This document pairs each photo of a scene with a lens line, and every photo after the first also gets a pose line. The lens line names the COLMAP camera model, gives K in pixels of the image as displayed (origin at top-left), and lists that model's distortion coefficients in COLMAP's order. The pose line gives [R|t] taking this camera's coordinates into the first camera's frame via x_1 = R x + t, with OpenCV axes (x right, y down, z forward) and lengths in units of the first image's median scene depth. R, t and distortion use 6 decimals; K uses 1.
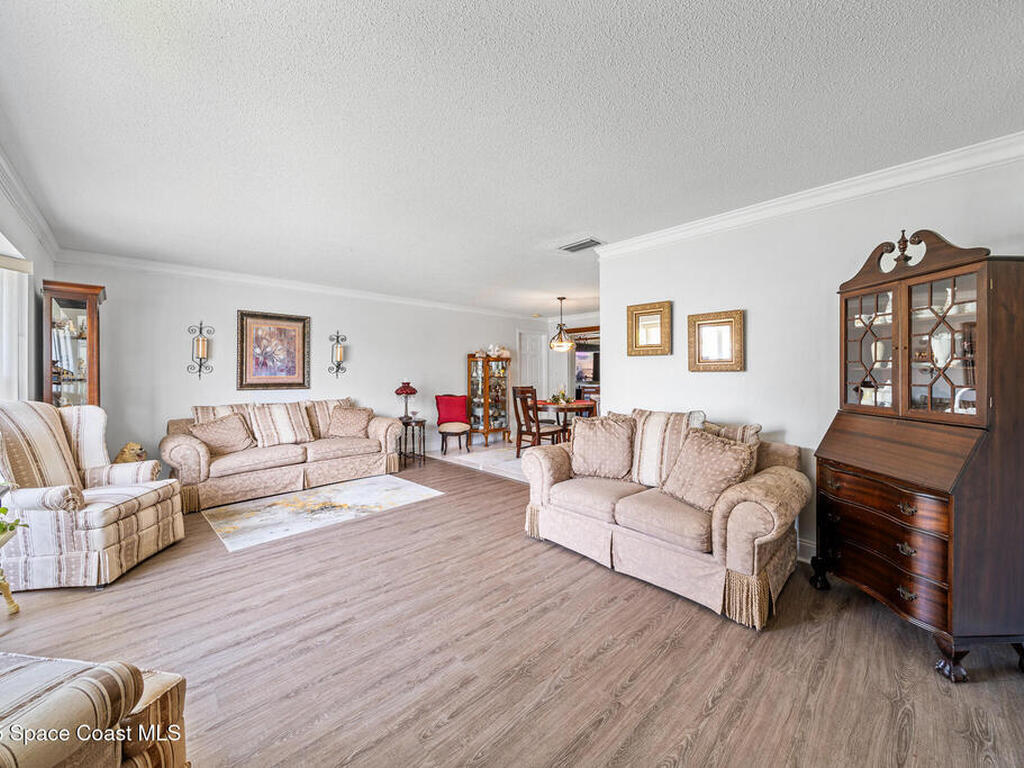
lens RADIAL K [[401.1, 0, 513.9], [0, 401.1, 360.1], [0, 0, 1]] dist [-0.002245, -0.000290]
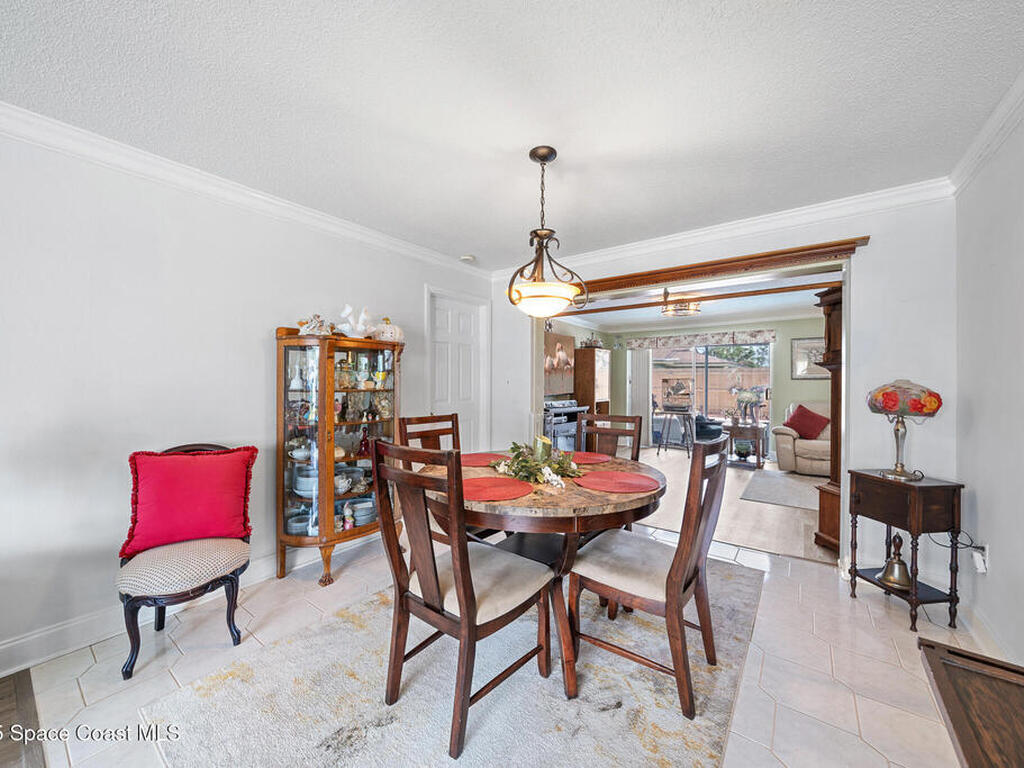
lens RADIAL K [[401.1, 0, 513.9], [0, 401.1, 360.1], [0, 0, 1]] dist [-0.002245, -0.000290]
pose [[0.986230, 0.010991, 0.165015, 0.036991], [-0.007504, 0.999735, -0.021741, 0.020294], [-0.165210, 0.020203, 0.986051, 0.604836]]
